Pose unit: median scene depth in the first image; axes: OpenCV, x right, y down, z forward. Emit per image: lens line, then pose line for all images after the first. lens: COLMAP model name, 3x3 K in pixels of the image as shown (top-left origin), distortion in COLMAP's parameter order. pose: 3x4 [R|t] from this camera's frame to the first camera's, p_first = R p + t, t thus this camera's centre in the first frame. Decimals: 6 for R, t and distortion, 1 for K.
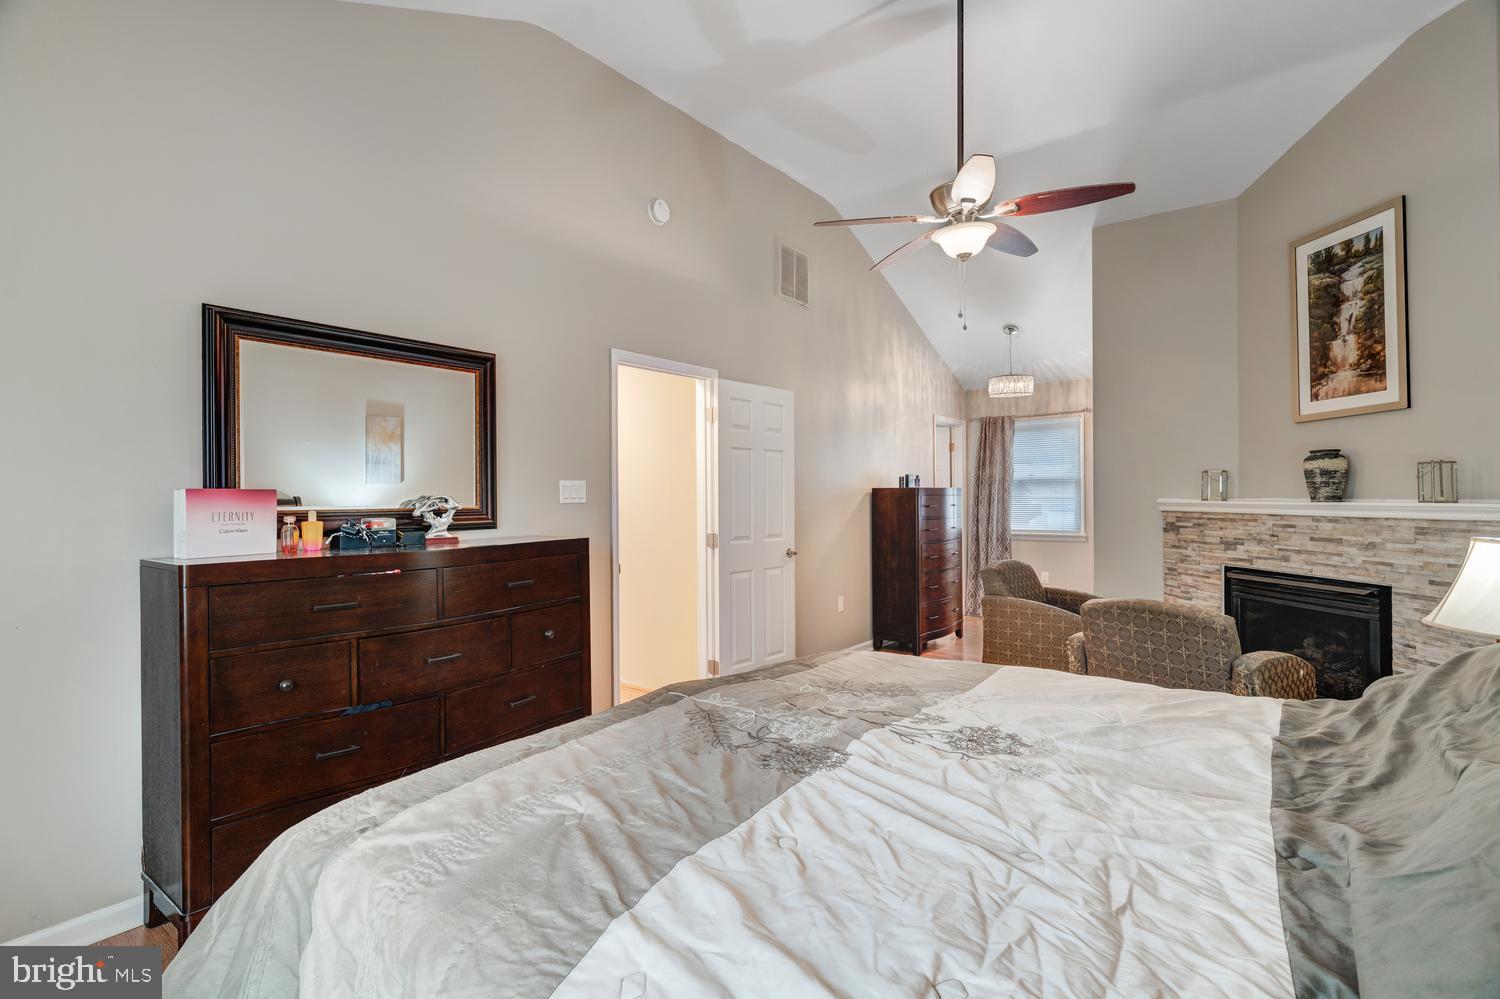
lens RADIAL K [[720.6, 0, 746.9], [0, 720.6, 490.5], [0, 0, 1]] dist [-0.000547, 0.000662]
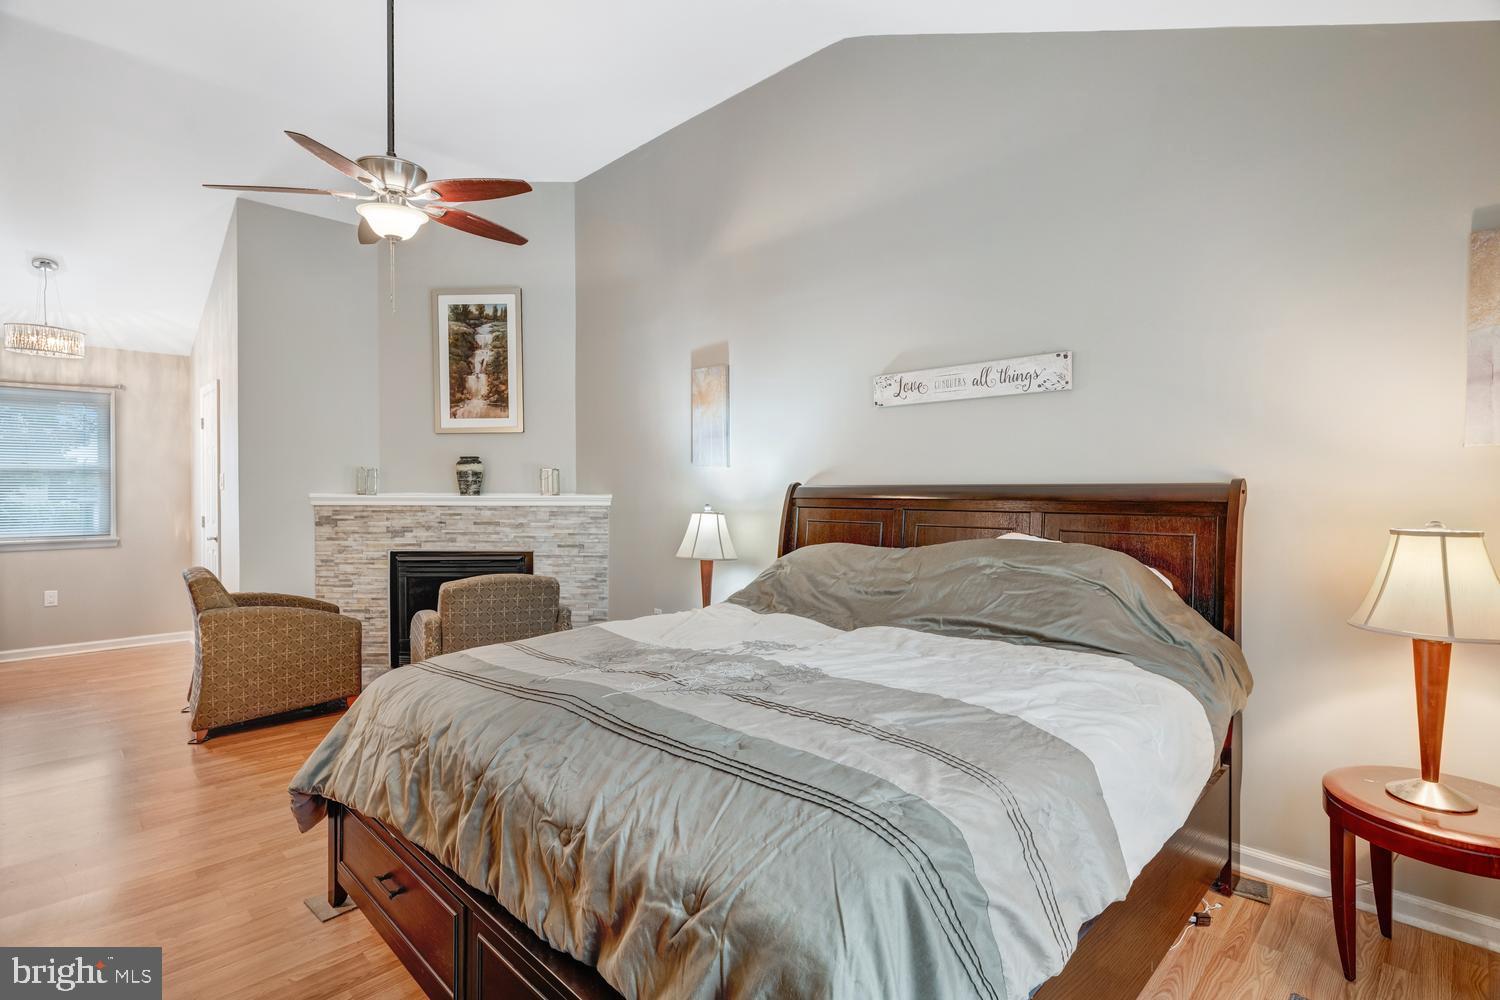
lens RADIAL K [[720.6, 0, 746.9], [0, 720.6, 491.0], [0, 0, 1]] dist [-0.000547, 0.000662]
pose [[0.134745, 0.003871, 0.990873, -0.450087], [-0.007980, 0.999964, -0.002821, 0.006988], [-0.990848, -0.007527, 0.134771, 0.308912]]
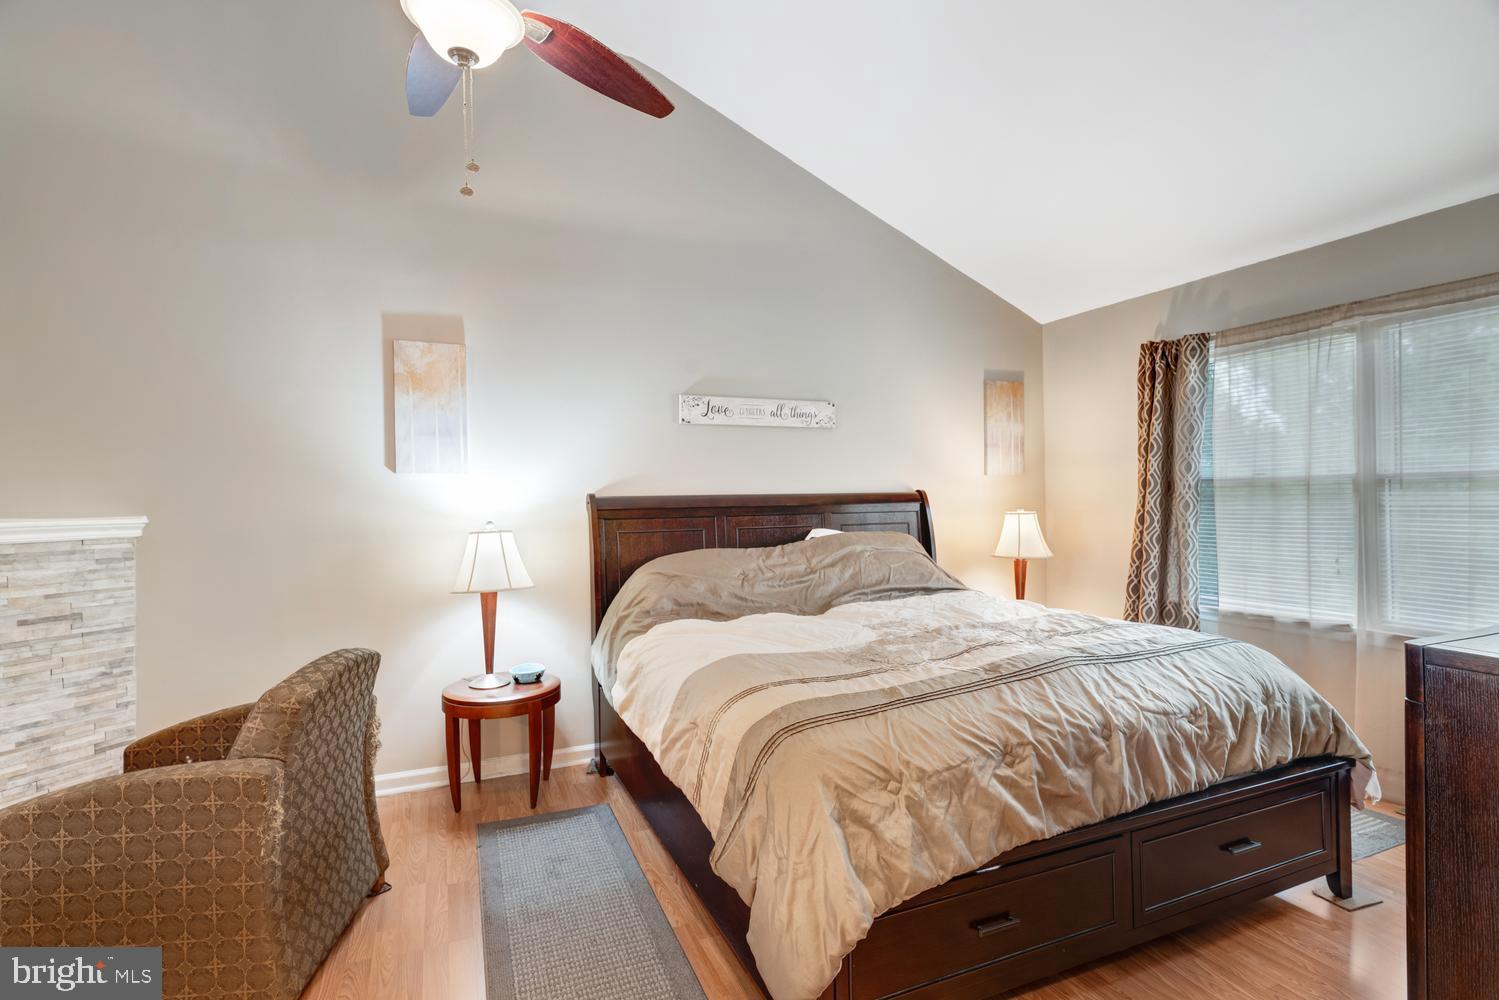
lens RADIAL K [[720.2, 0, 746.5], [0, 720.2, 491.0], [0, 0, 1]] dist [-0.000547, 0.000662]
pose [[-0.868333, 0.025135, 0.495344, -0.105266], [0.017549, 0.999647, -0.019961, 0.010617], [-0.495670, -0.008640, -0.868468, 1.045438]]
